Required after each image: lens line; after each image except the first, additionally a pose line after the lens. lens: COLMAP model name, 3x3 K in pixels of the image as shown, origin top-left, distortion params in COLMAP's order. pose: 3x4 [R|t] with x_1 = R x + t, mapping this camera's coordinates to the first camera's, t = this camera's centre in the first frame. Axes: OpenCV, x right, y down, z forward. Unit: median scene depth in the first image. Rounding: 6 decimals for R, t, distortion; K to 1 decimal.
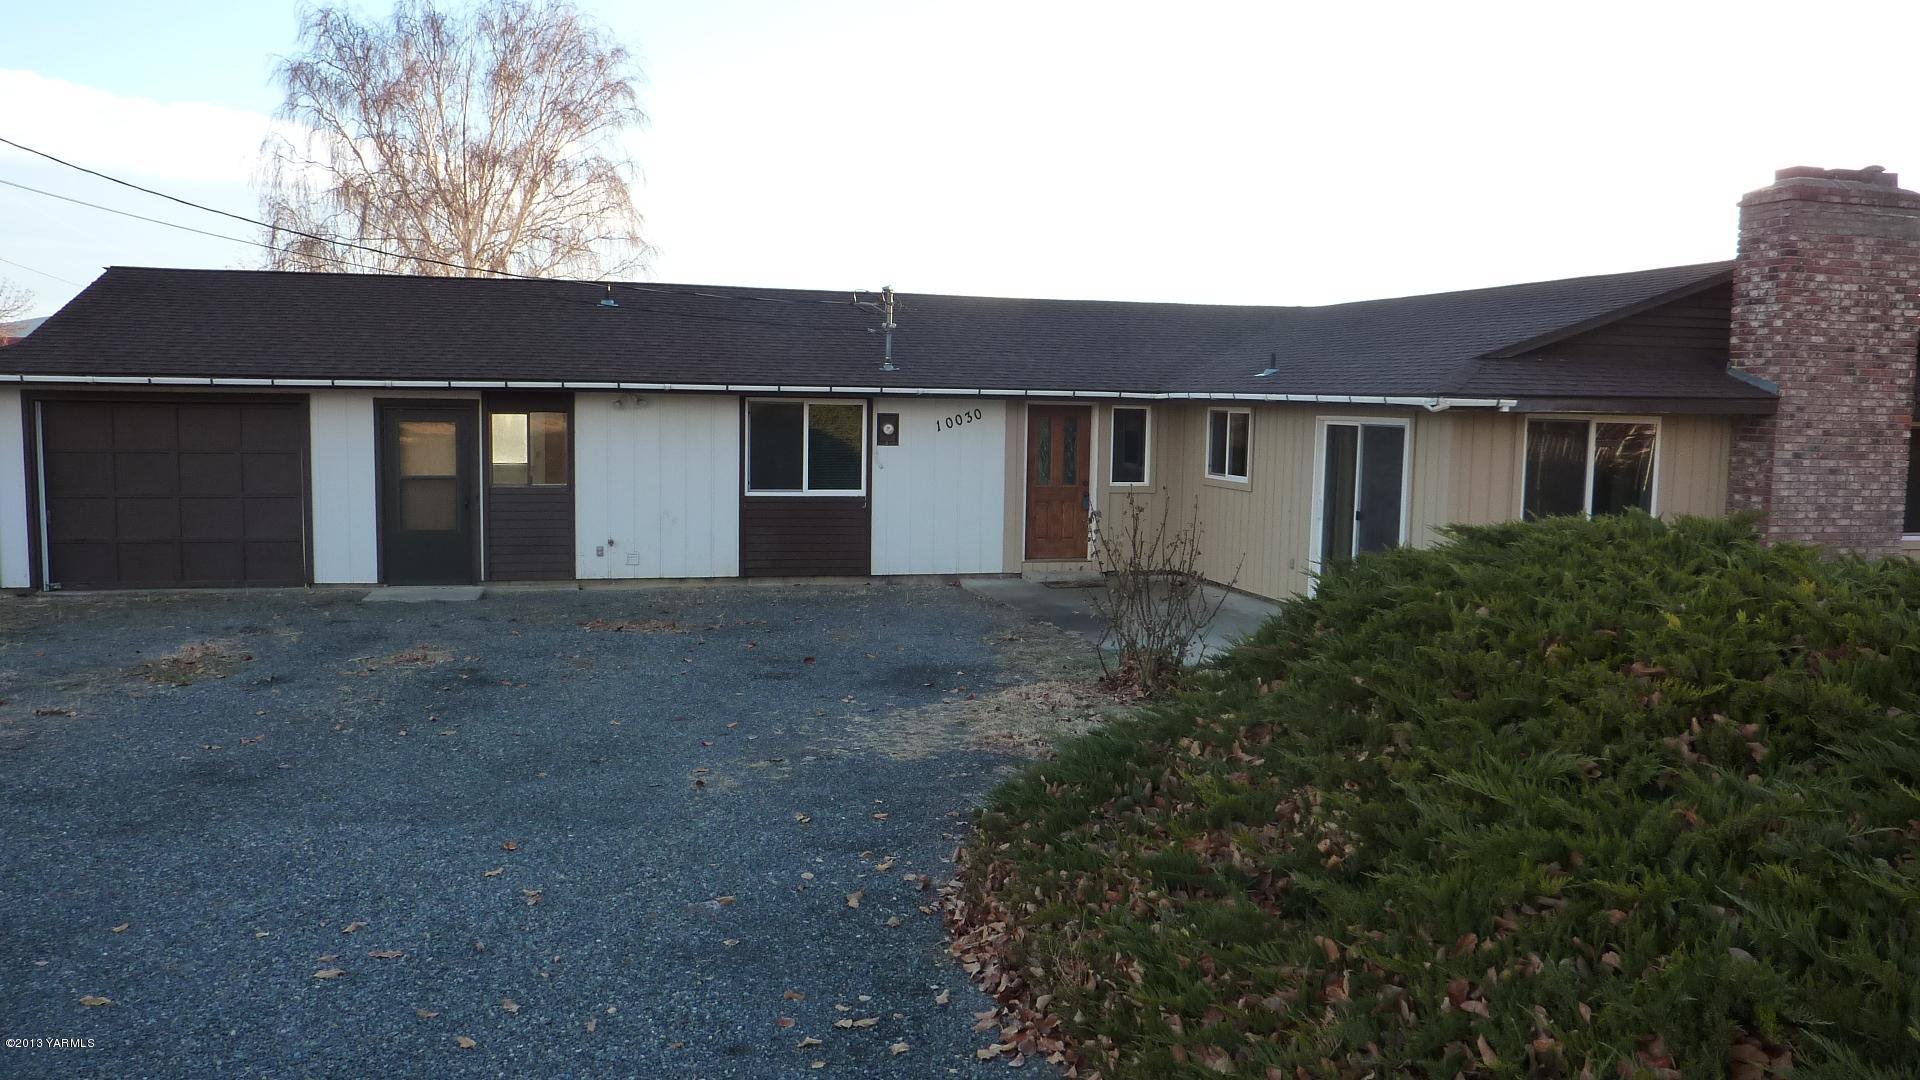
lens RADIAL K [[1460.5, 0, 960.0], [0, 1460.5, 540.0], [0, 0, 1]] dist [-0.004489, -0.003350]
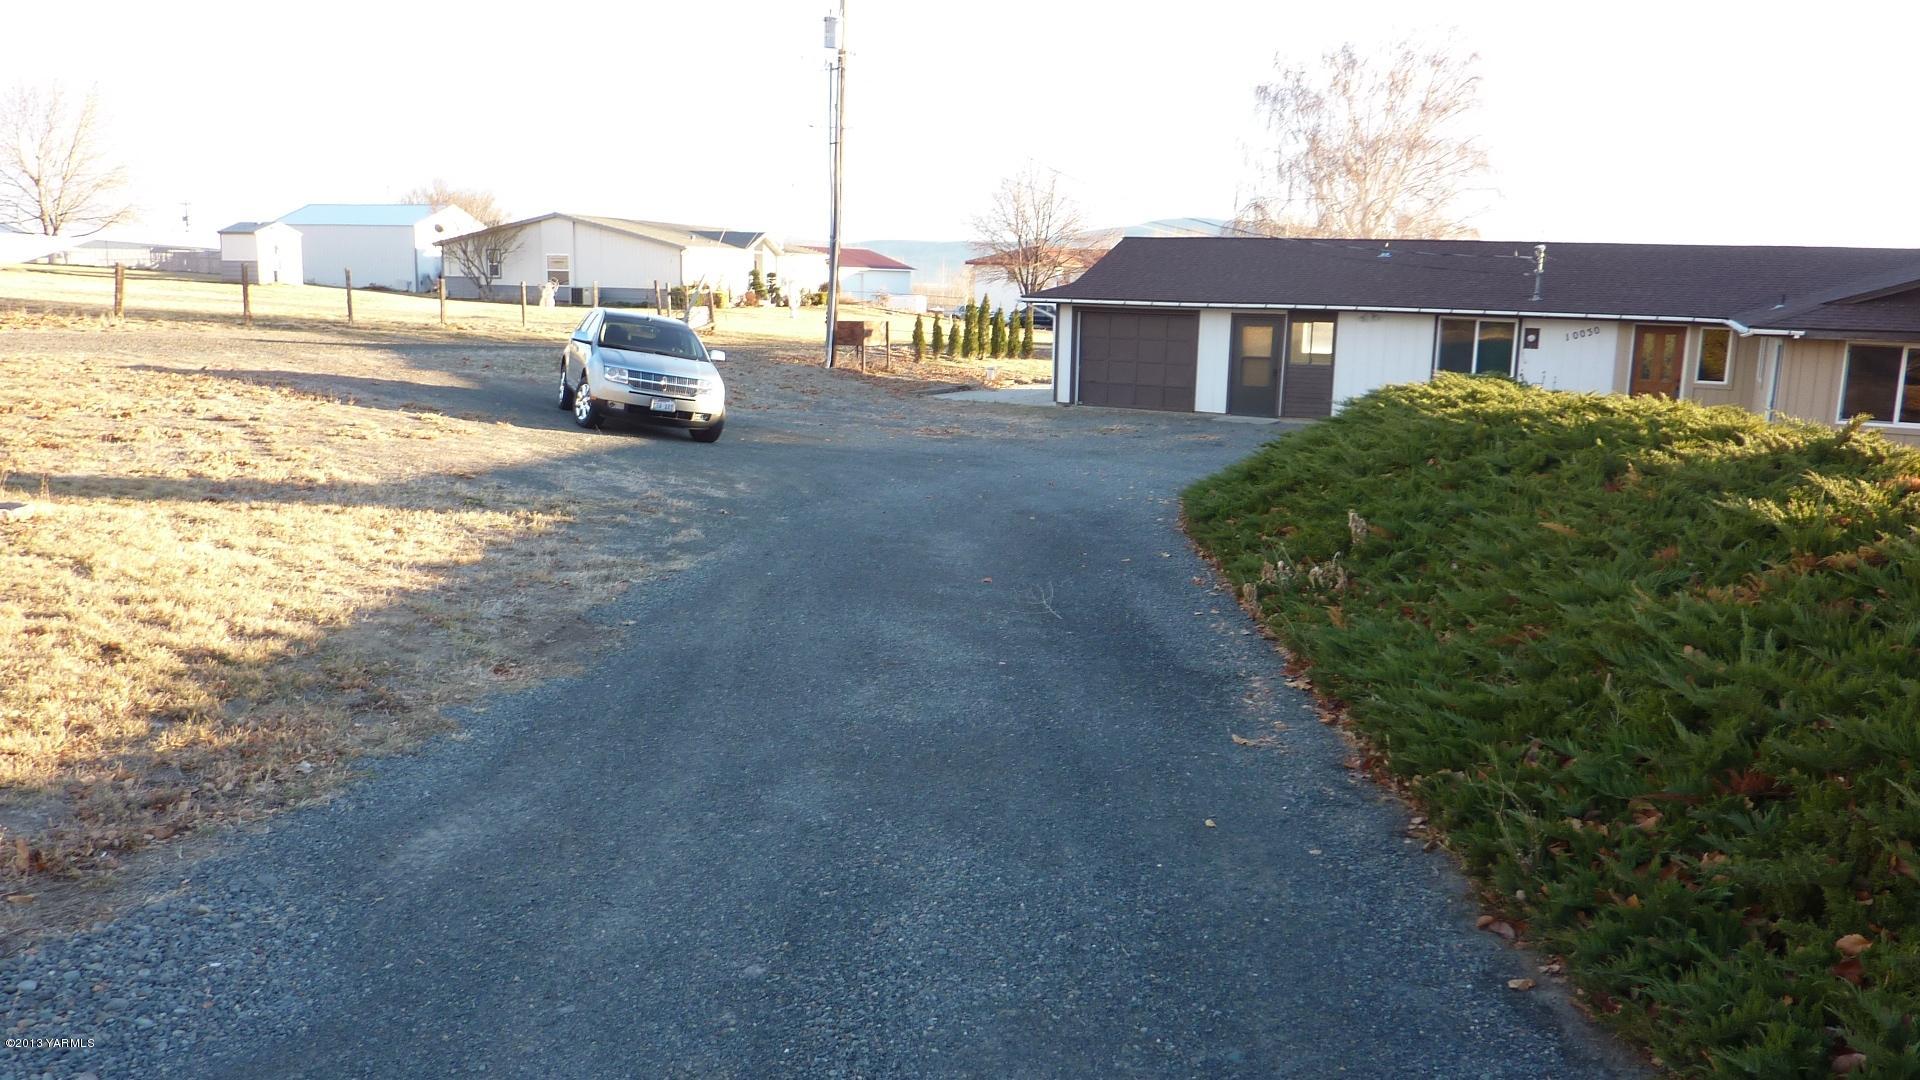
lens RADIAL K [[1425.9, 0, 960.0], [0, 1425.9, 540.0], [0, 0, 1]] dist [-0.031542, 0.003051]
pose [[0.772669, 0.115733, -0.624171, 0.453569], [-0.070206, 0.992788, 0.097172, 0.034385], [0.630916, -0.031261, 0.775221, -0.575733]]
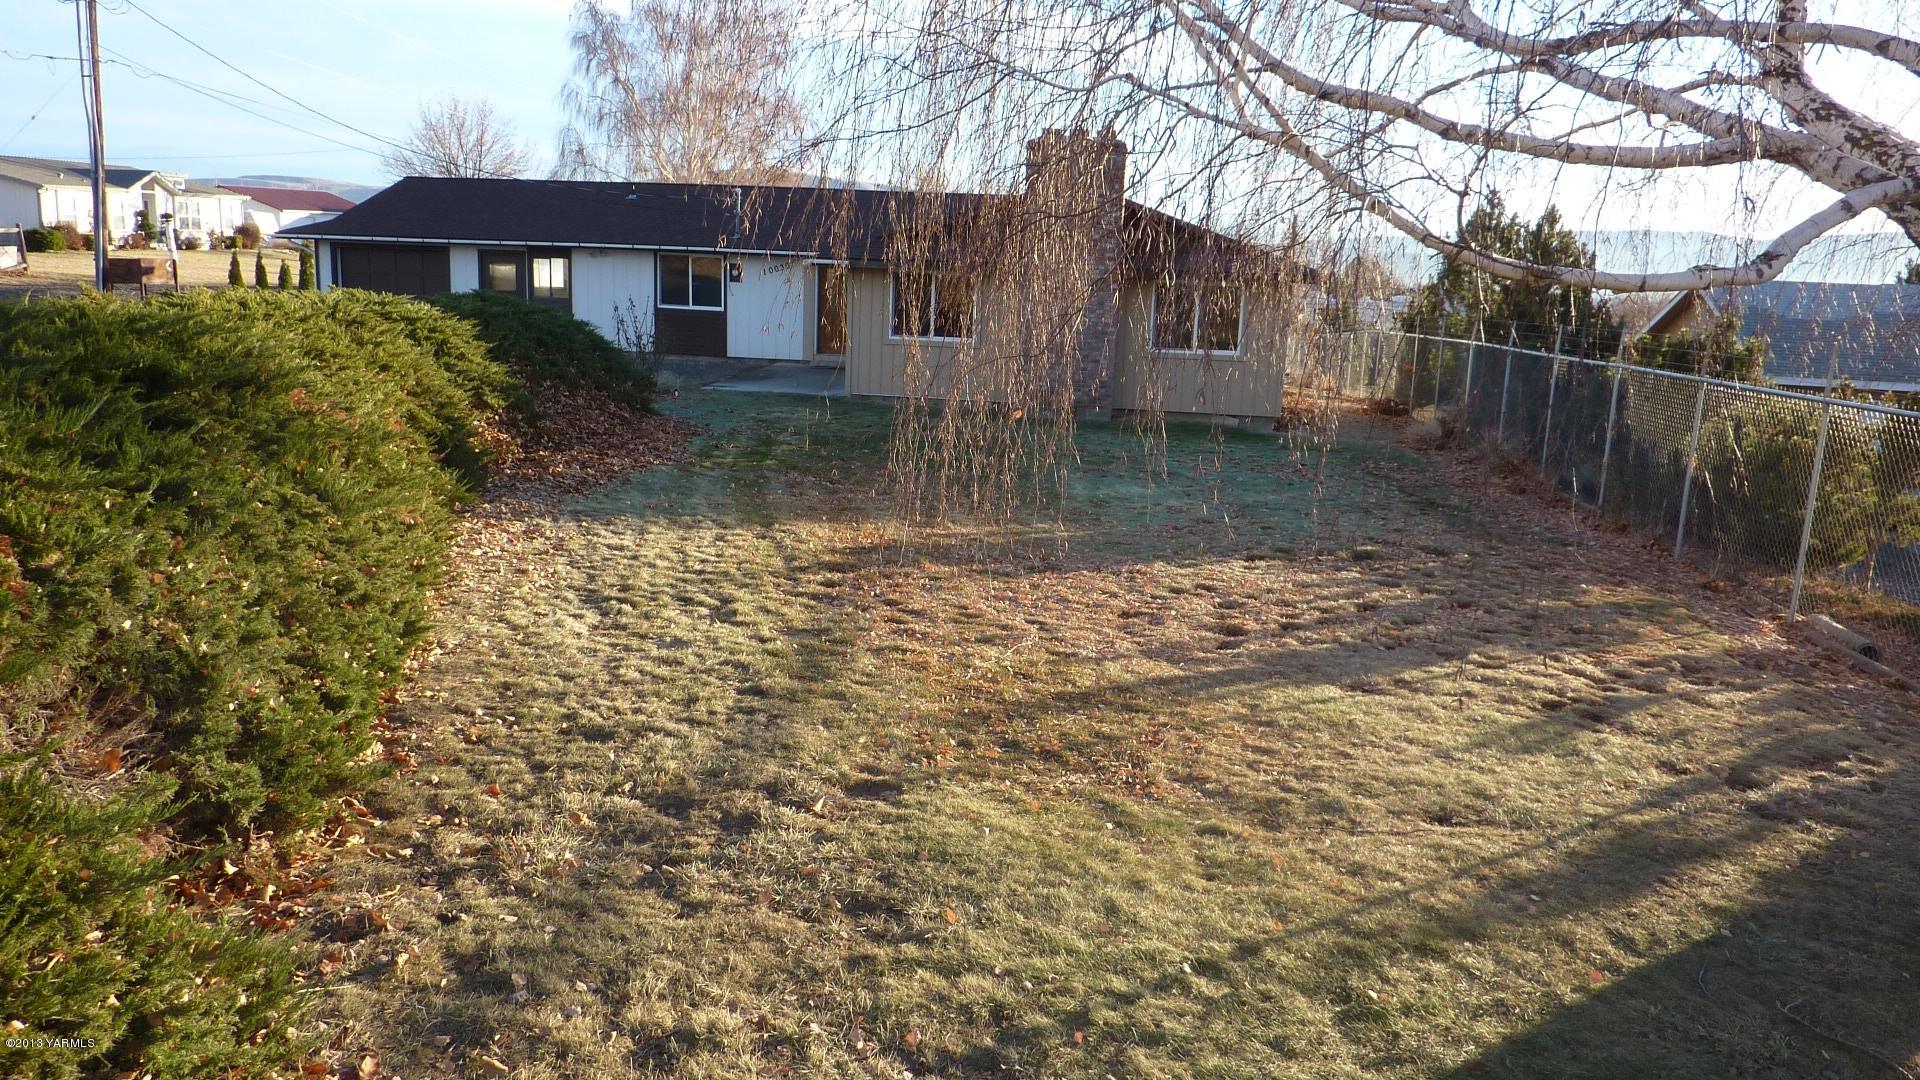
lens RADIAL K [[1410.4, 0, 953.3], [0, 1410.4, 538.8], [0, 0, 1]] dist [-0.034415, -0.005671]
pose [[0.923830, 0.096526, -0.370433, 0.852017], [-0.058762, 0.991976, 0.111939, 0.036423], [0.378266, -0.081645, 0.922090, -0.484673]]
